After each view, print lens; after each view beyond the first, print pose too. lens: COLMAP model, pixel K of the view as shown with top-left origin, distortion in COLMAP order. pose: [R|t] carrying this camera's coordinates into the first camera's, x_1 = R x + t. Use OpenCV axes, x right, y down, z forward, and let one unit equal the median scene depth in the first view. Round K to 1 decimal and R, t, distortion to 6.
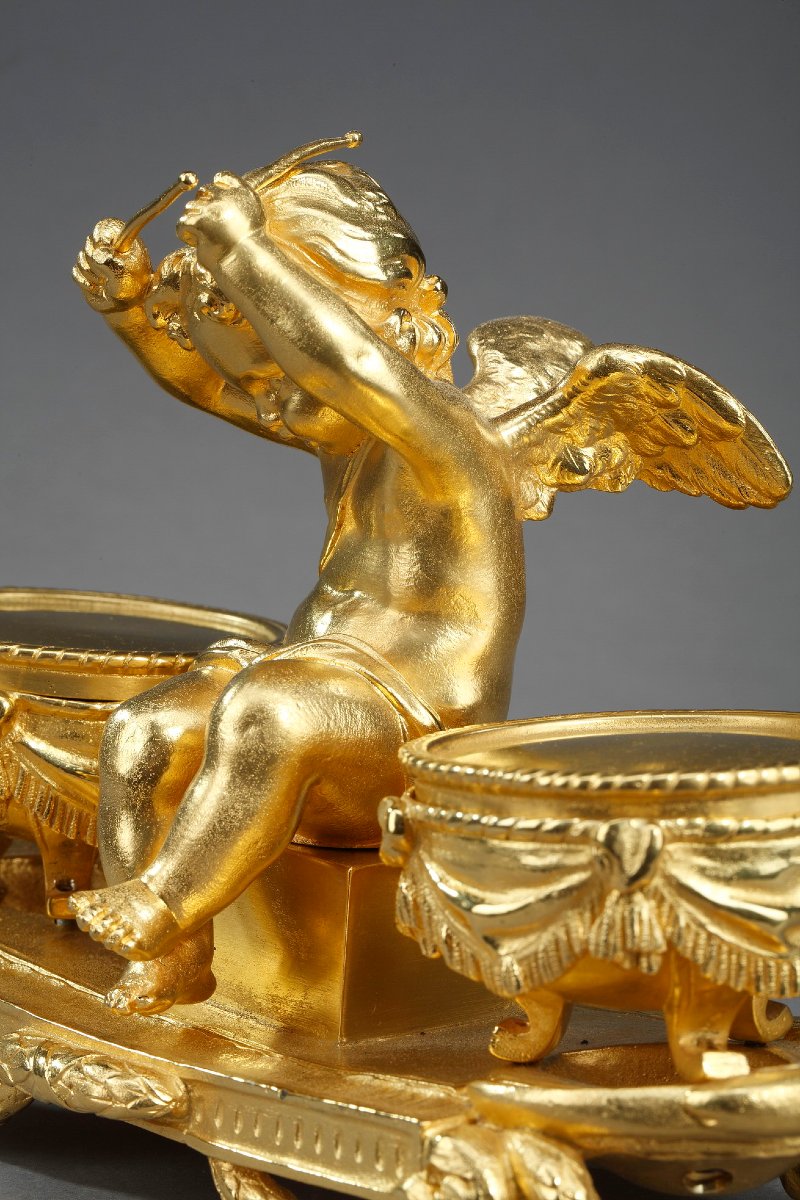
lens RADIAL K [[4000.7, 0, 399.9], [0, 4000.7, 592.5], [0, 0, 1]] dist [0.065130, 0.000000]
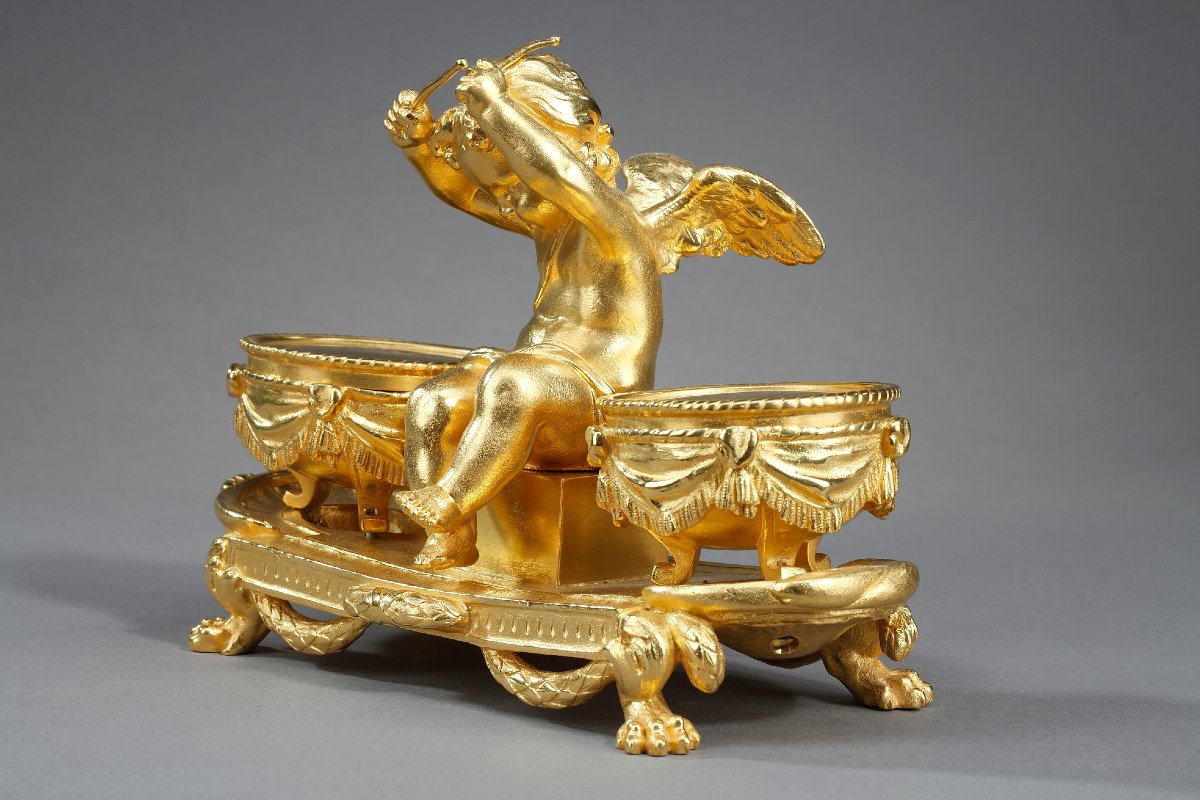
lens RADIAL K [[4000.7, 0, 599.1], [0, 4000.7, 404.0], [0, 0, 1]] dist [0.065130, 0.000000]
pose [[0.998454, -0.009282, 0.054805, -0.087179], [0.011706, 0.998960, -0.044077, 0.110376], [-0.054339, 0.044651, 0.997524, -0.644887]]
